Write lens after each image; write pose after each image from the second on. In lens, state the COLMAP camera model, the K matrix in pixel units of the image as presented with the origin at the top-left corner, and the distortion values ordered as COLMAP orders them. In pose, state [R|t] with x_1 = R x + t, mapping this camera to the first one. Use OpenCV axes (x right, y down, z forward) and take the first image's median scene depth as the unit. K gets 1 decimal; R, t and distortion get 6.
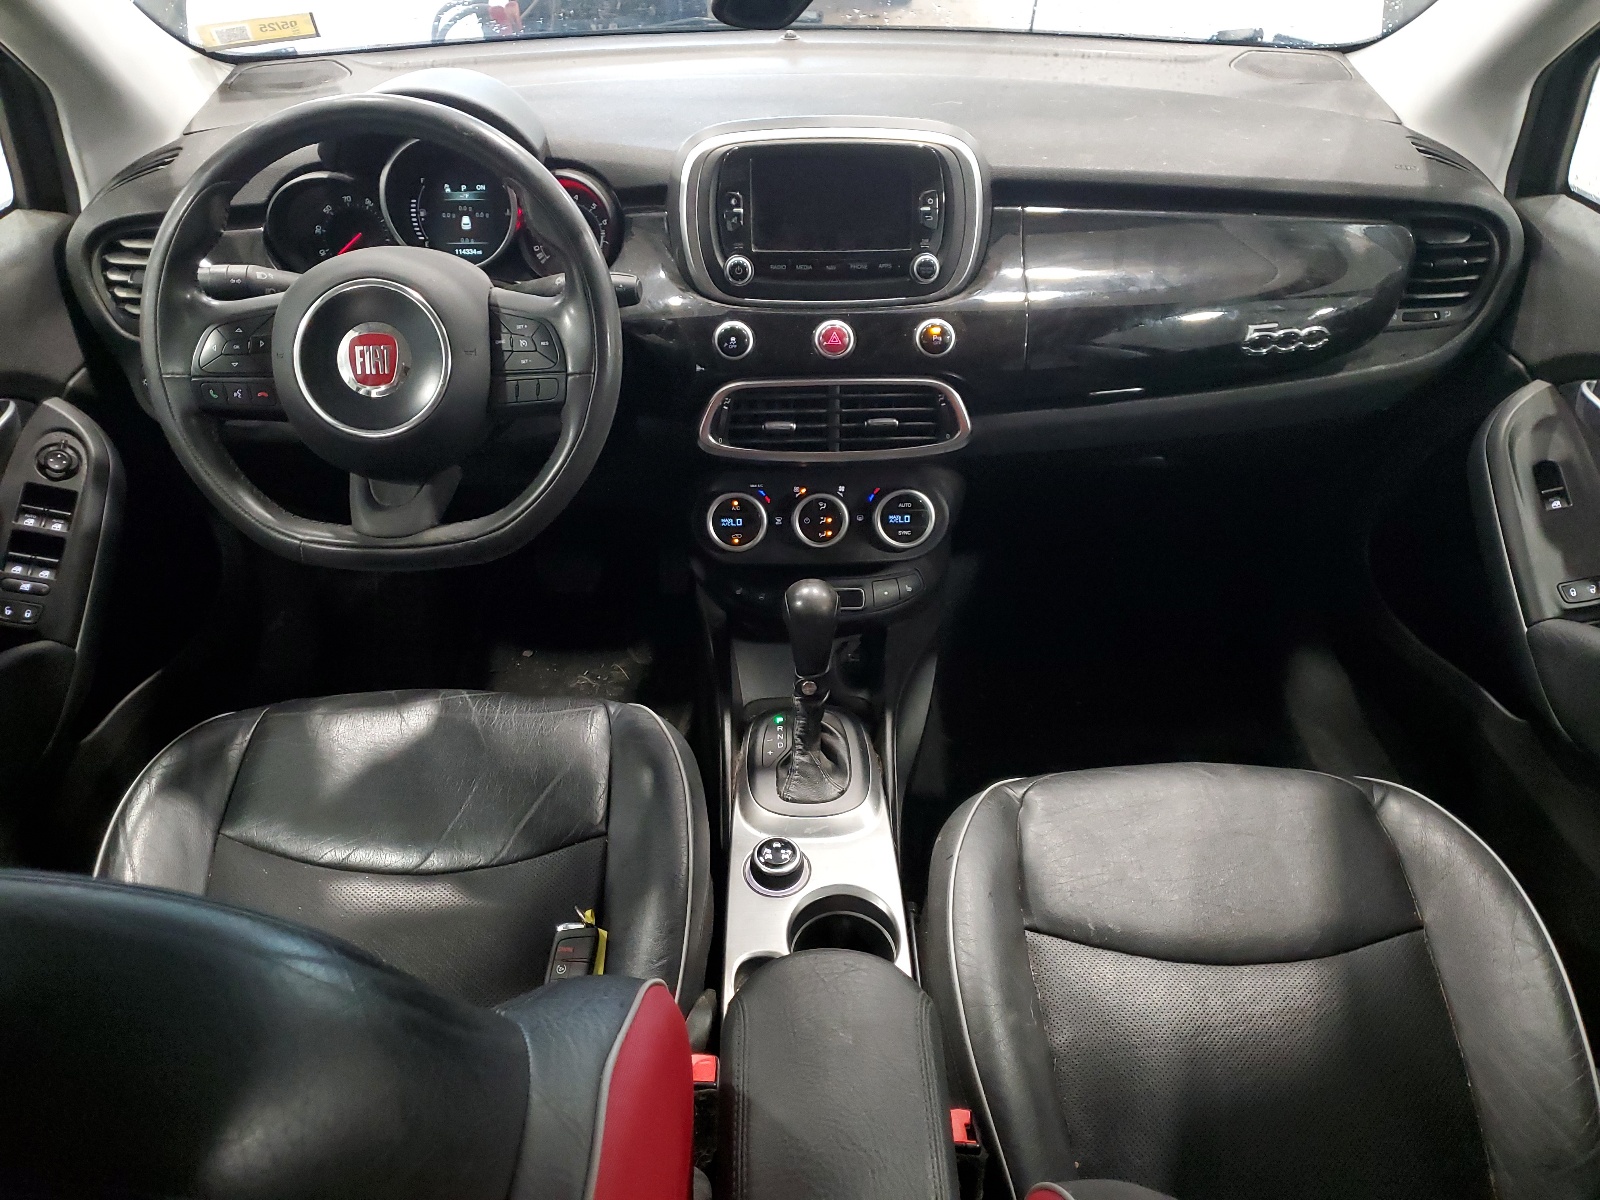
lens RADIAL K [[1229.6, 0, 798.1], [0, 1229.6, 597.0], [0, 0, 1]] dist [-0.014221, -0.003627]
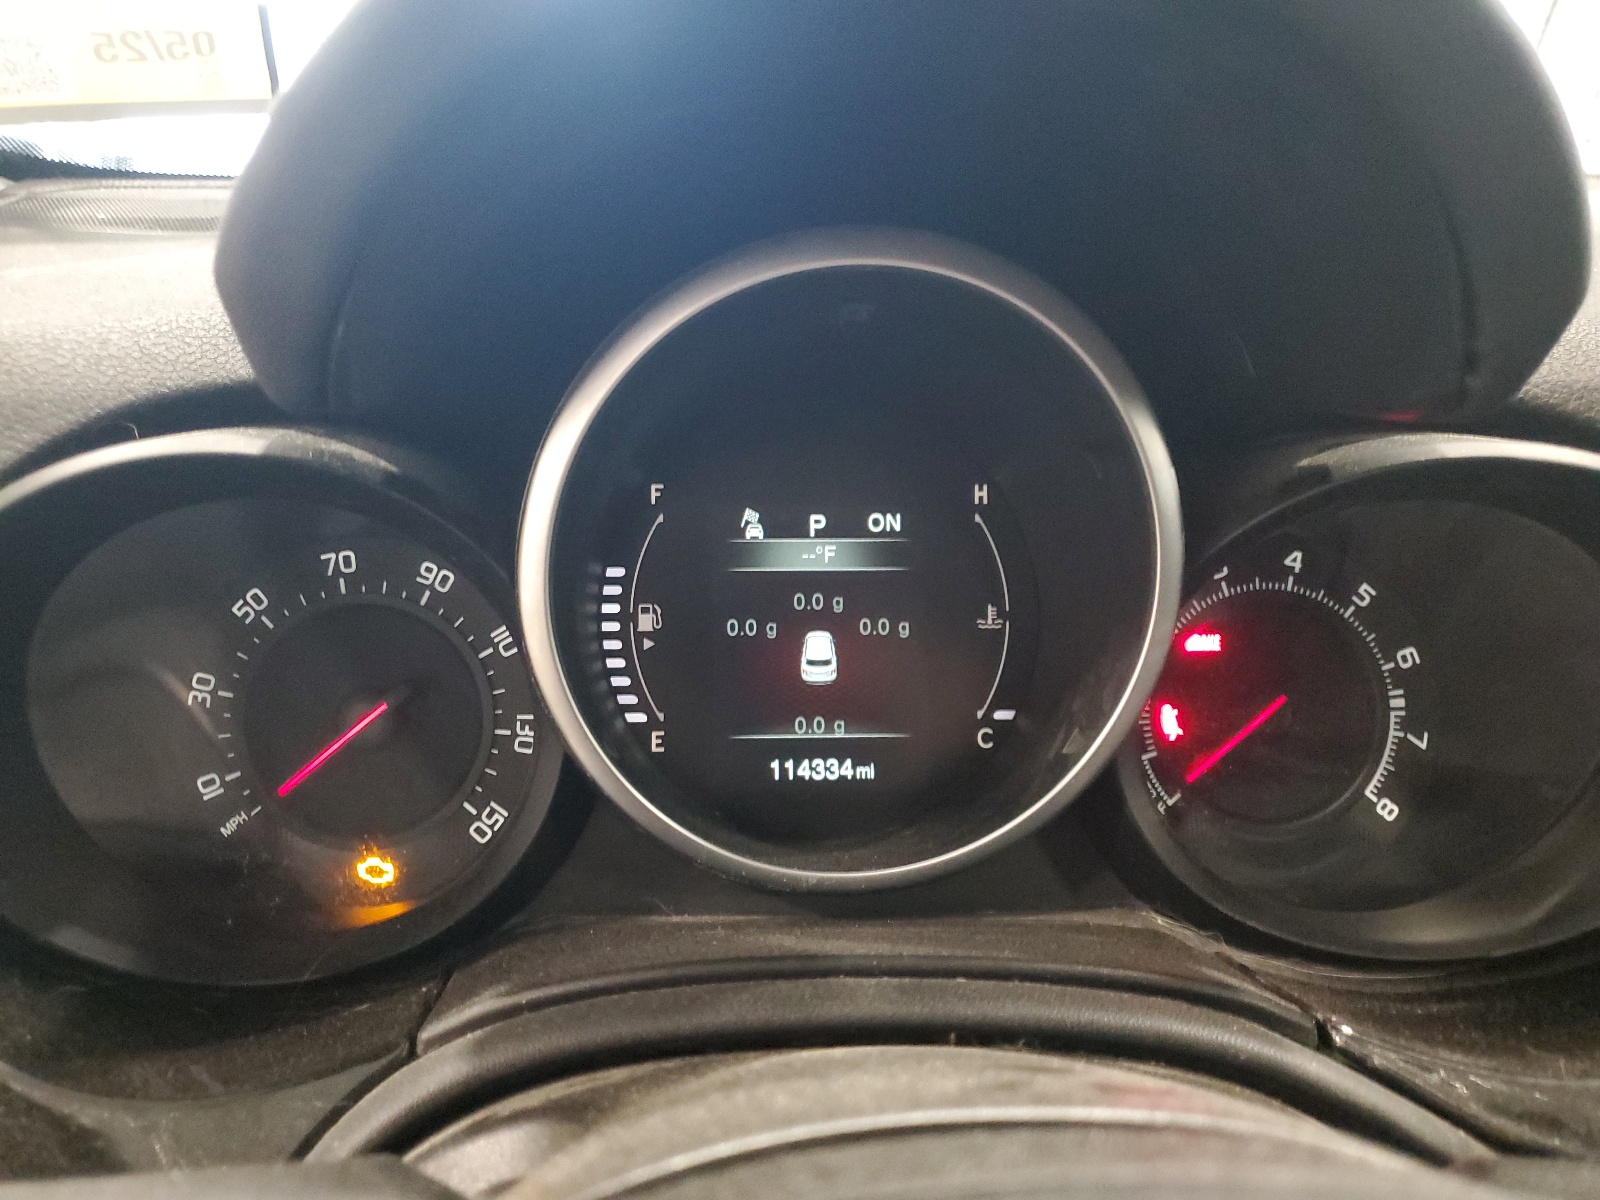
lens RADIAL K [[1214.4, 0, 799.4], [0, 1214.4, 602.4], [0, 0, 1]] dist [0.001509, 0.000583]
pose [[0.997717, -0.000249, 0.067539, -0.292183], [0.019886, 0.956751, -0.290228, -0.244742], [-0.064546, 0.290909, 0.954571, 0.763498]]
